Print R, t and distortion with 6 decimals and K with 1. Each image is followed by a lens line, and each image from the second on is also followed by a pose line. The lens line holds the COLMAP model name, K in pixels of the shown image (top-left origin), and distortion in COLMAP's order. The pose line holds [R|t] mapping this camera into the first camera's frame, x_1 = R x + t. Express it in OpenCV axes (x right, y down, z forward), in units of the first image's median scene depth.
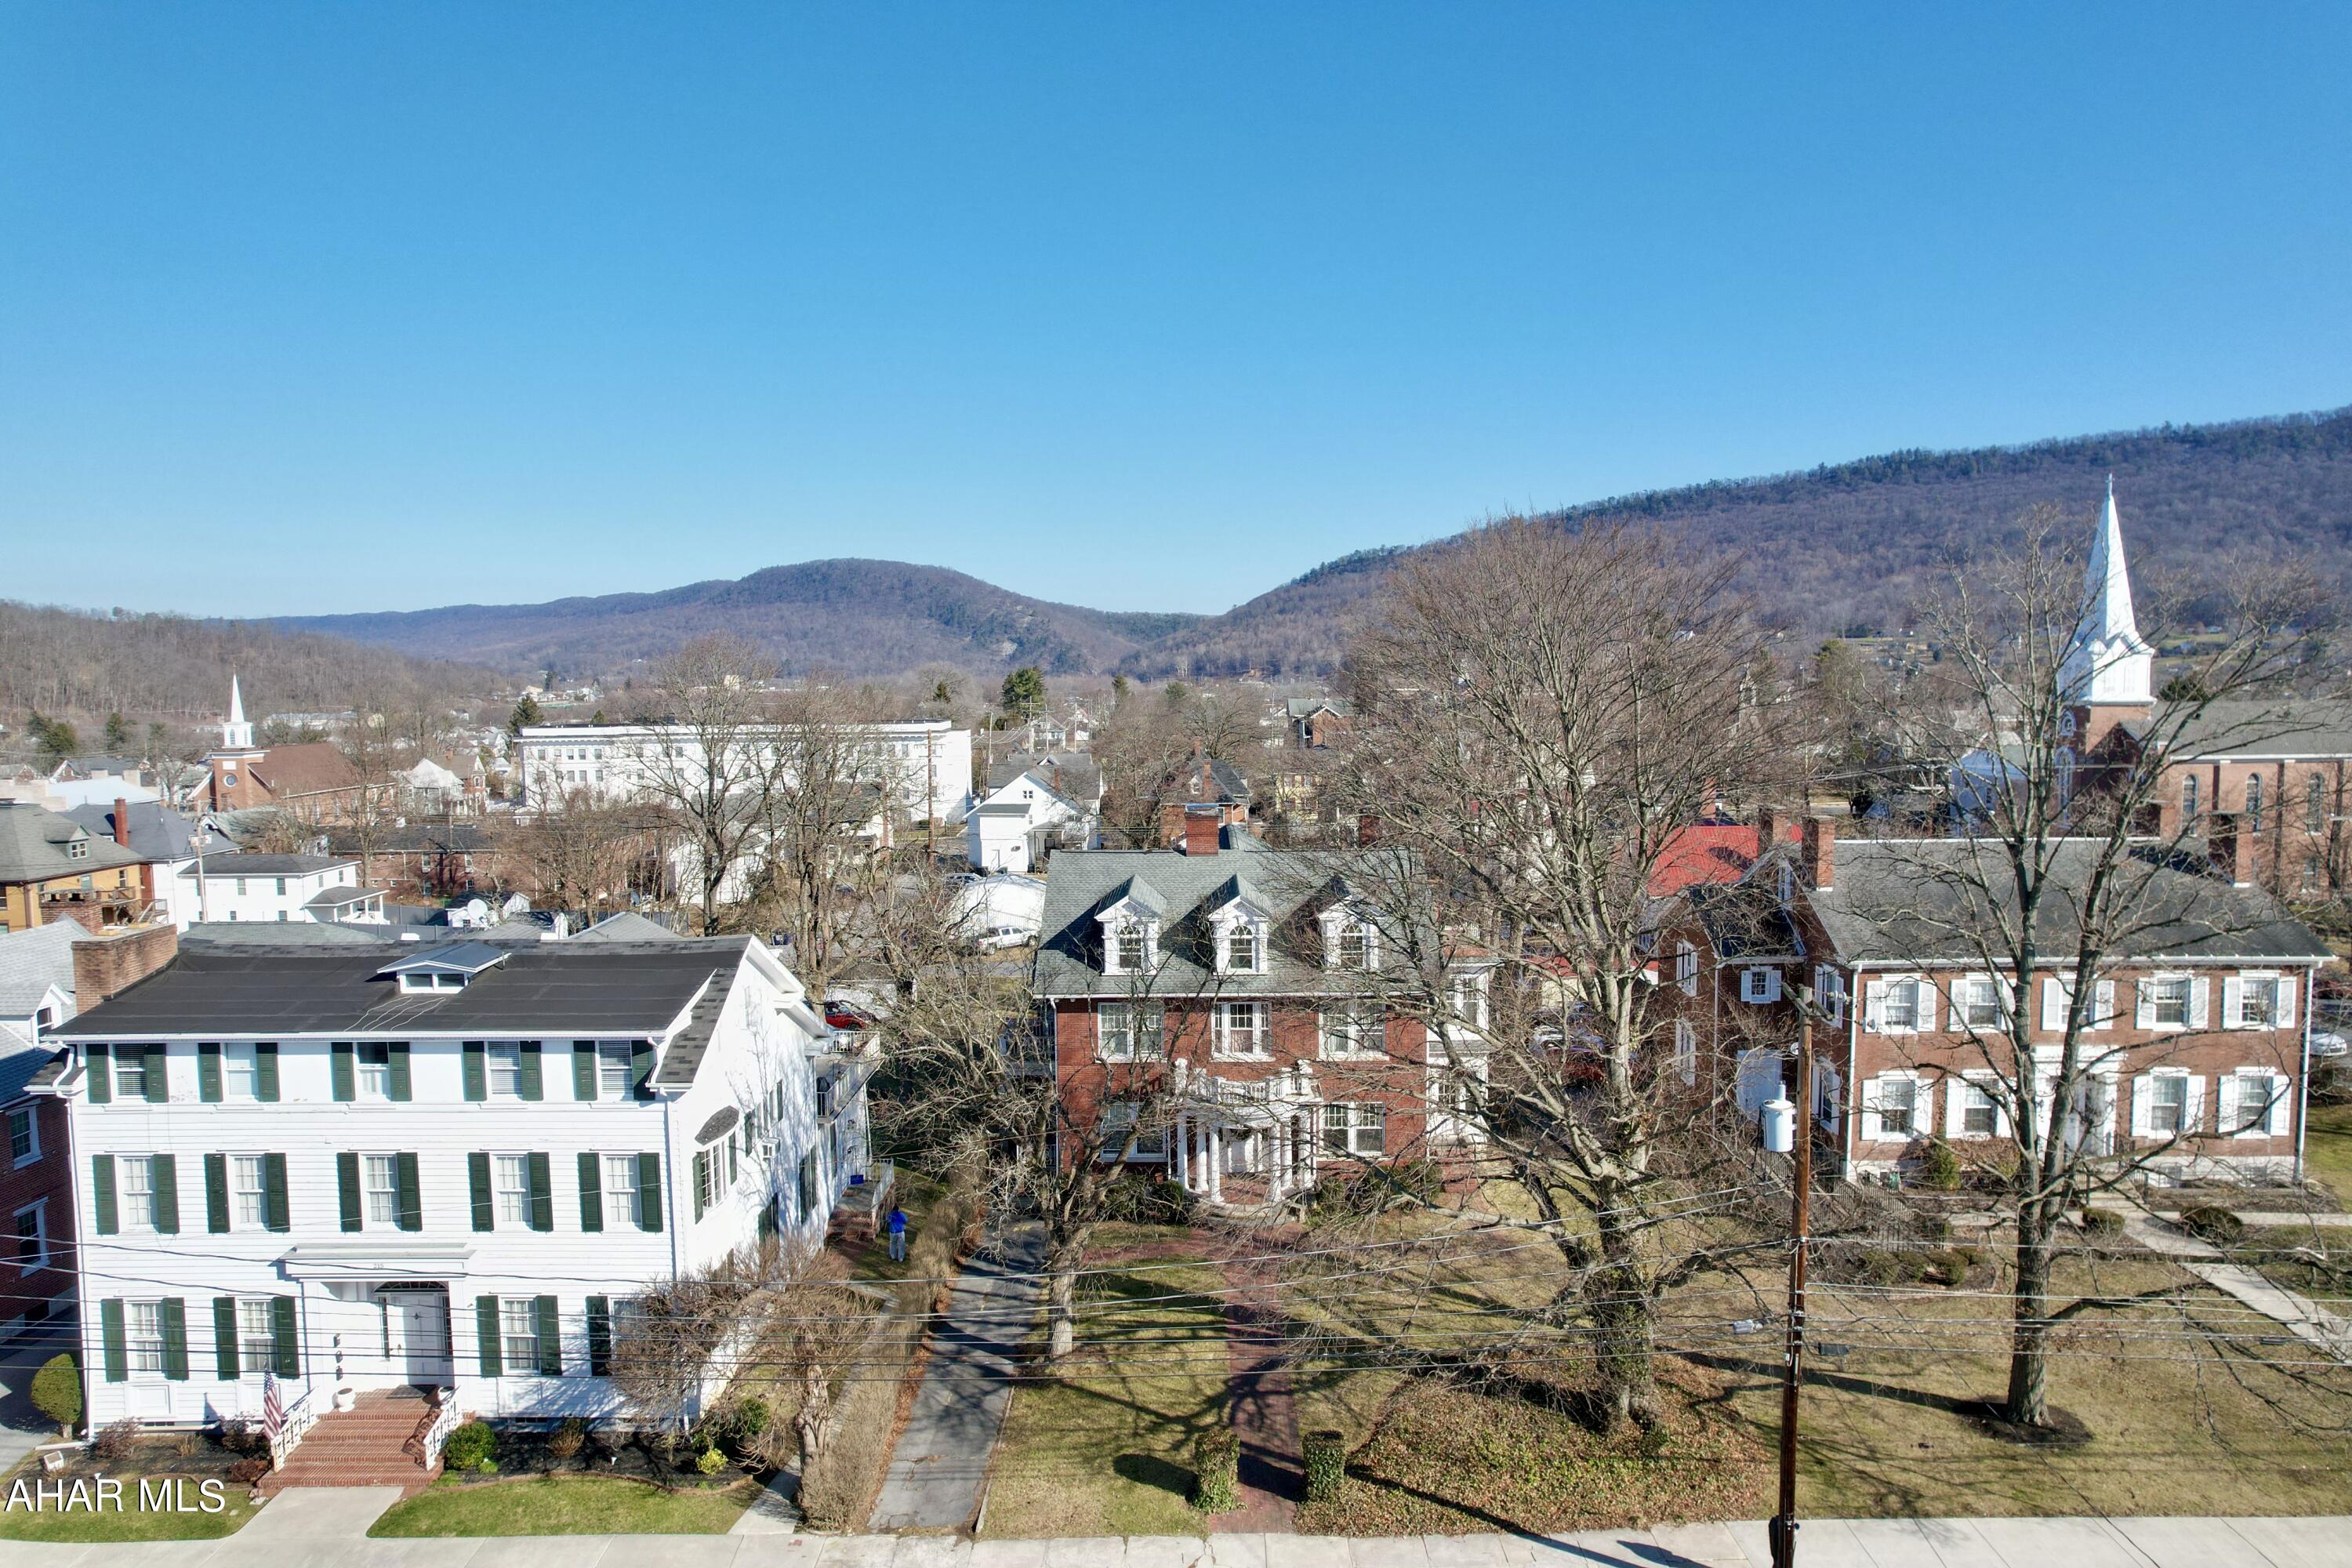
lens RADIAL K [[1502.6, 0, 1182.2], [0, 1502.6, 787.9], [0, 0, 1]] dist [-0.081303, 0.079322]
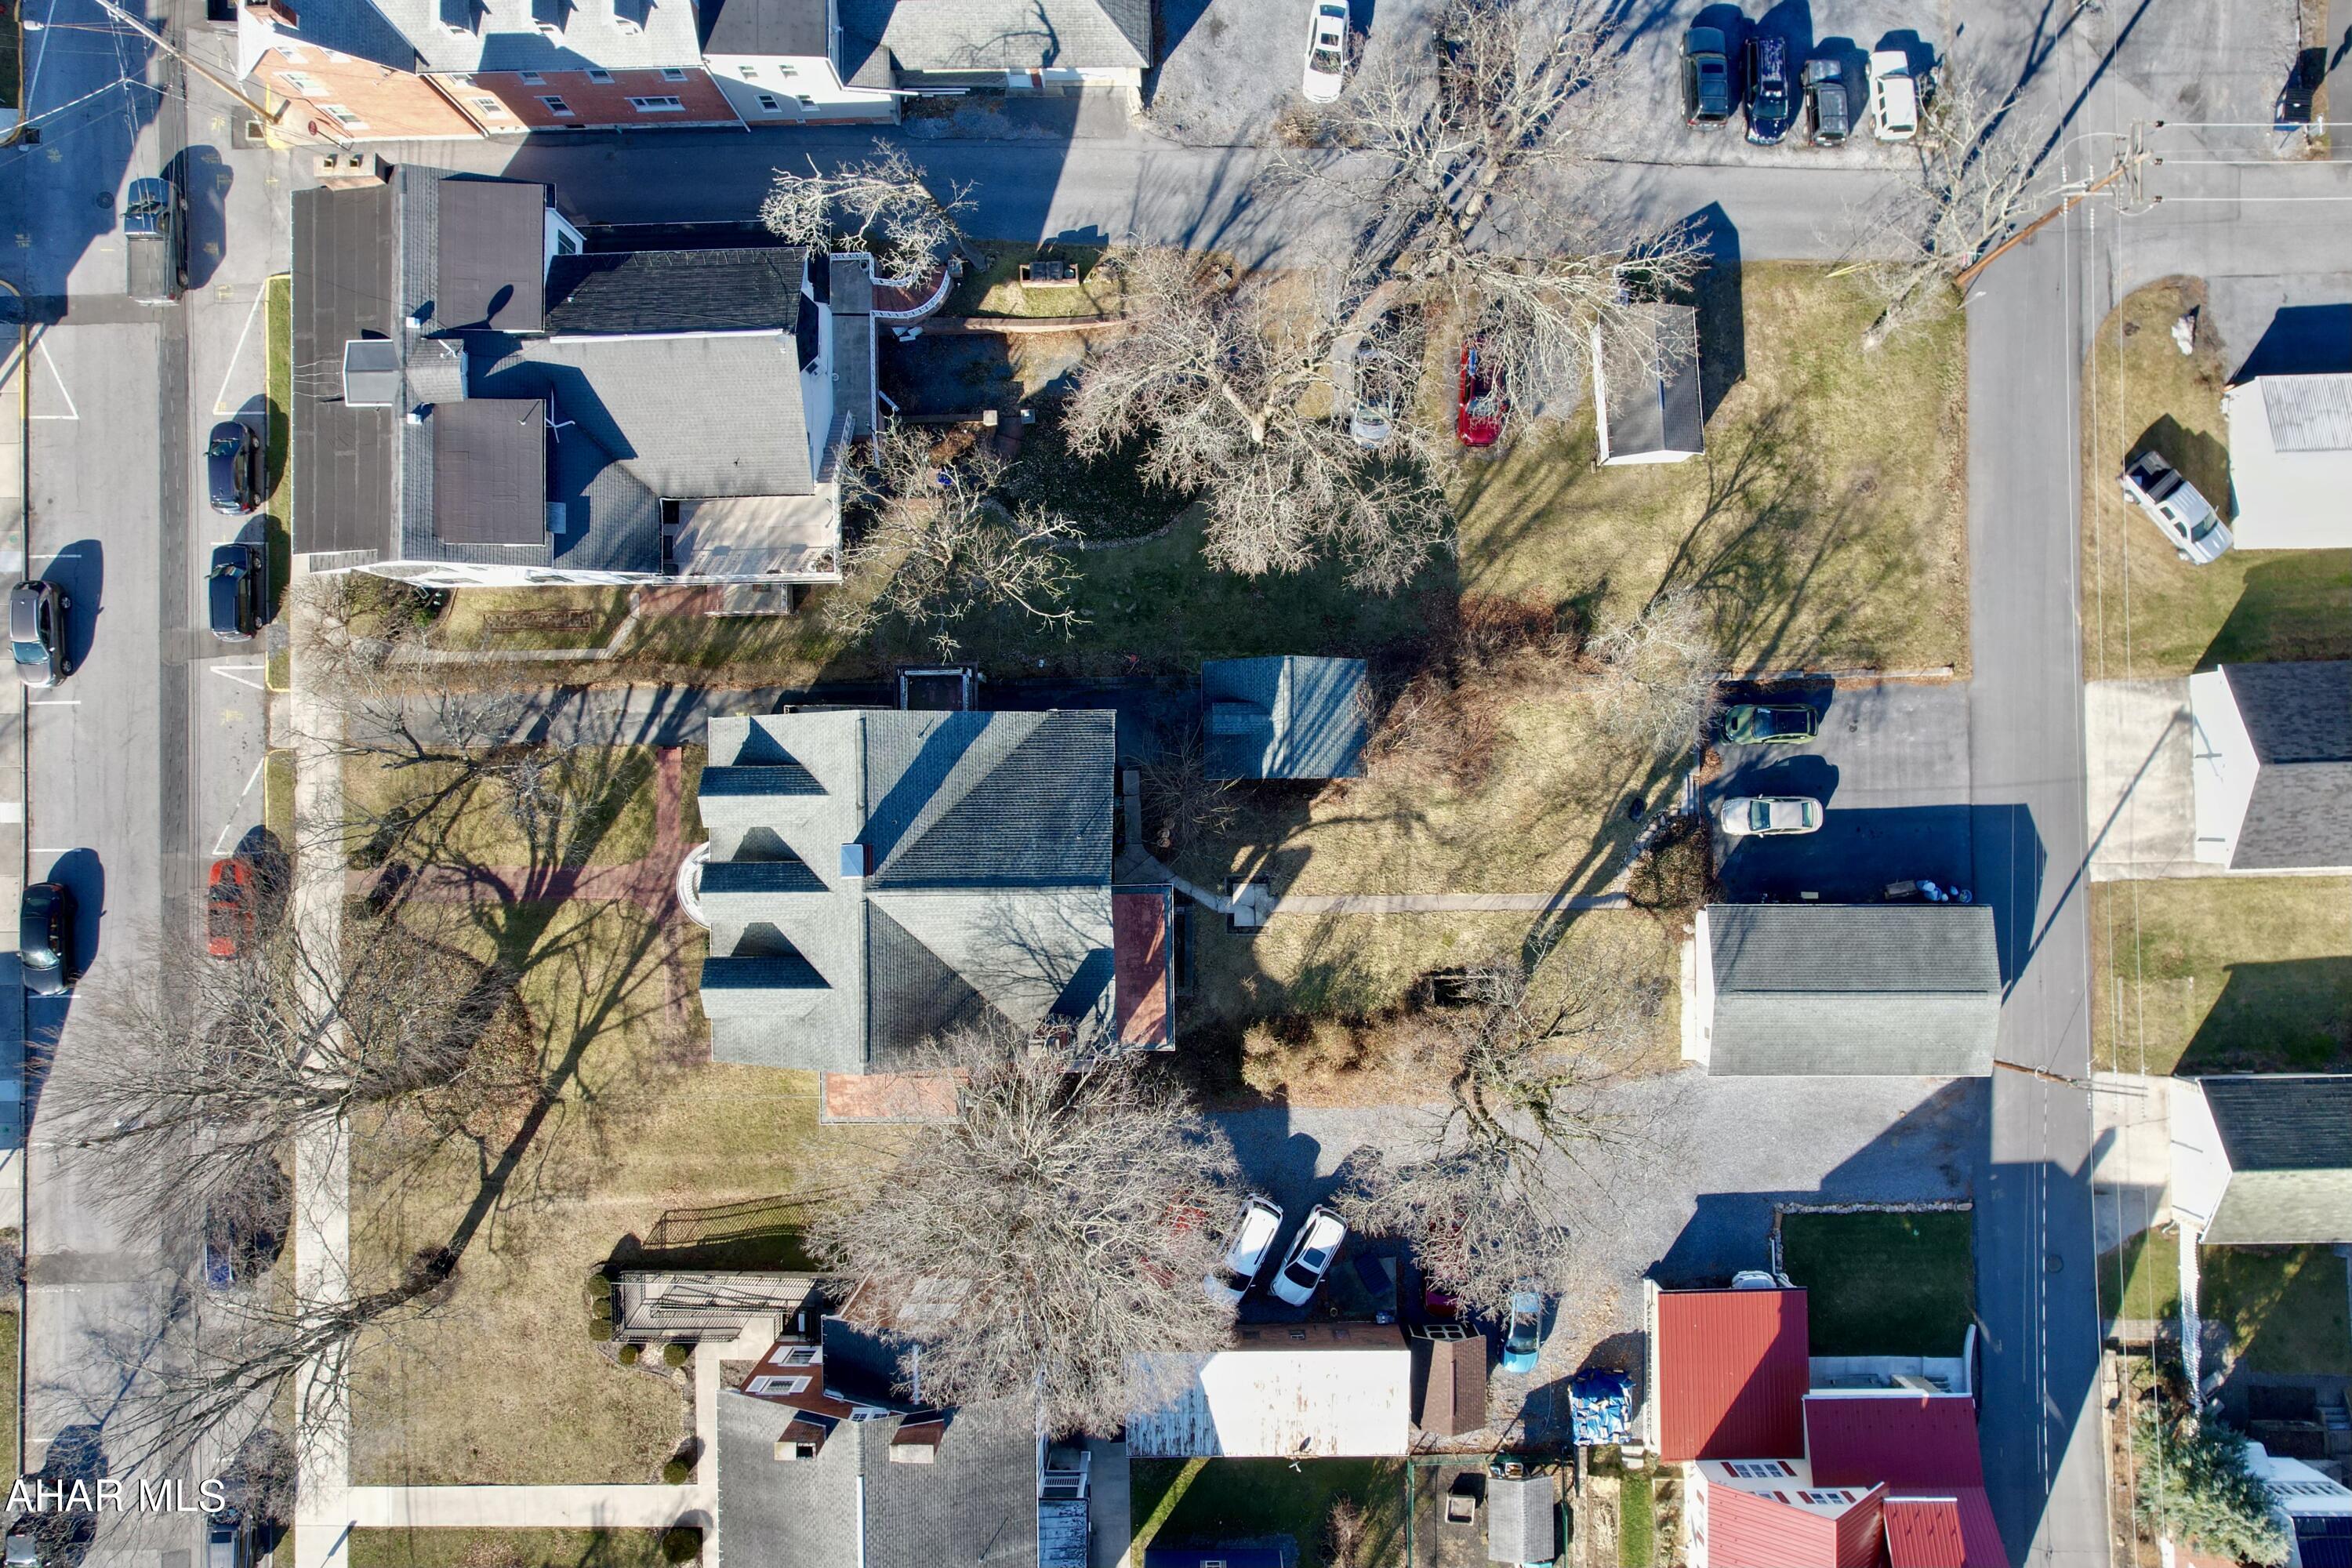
lens RADIAL K [[1502.6, 0, 1182.2], [0, 1502.6, 787.9], [0, 0, 1]] dist [-0.081303, 0.079322]
pose [[0.020610, 0.999786, 0.001535, -0.036602], [-0.067136, -0.000148, 0.997744, -1.082175], [0.997531, -0.020667, 0.067118, 1.287491]]
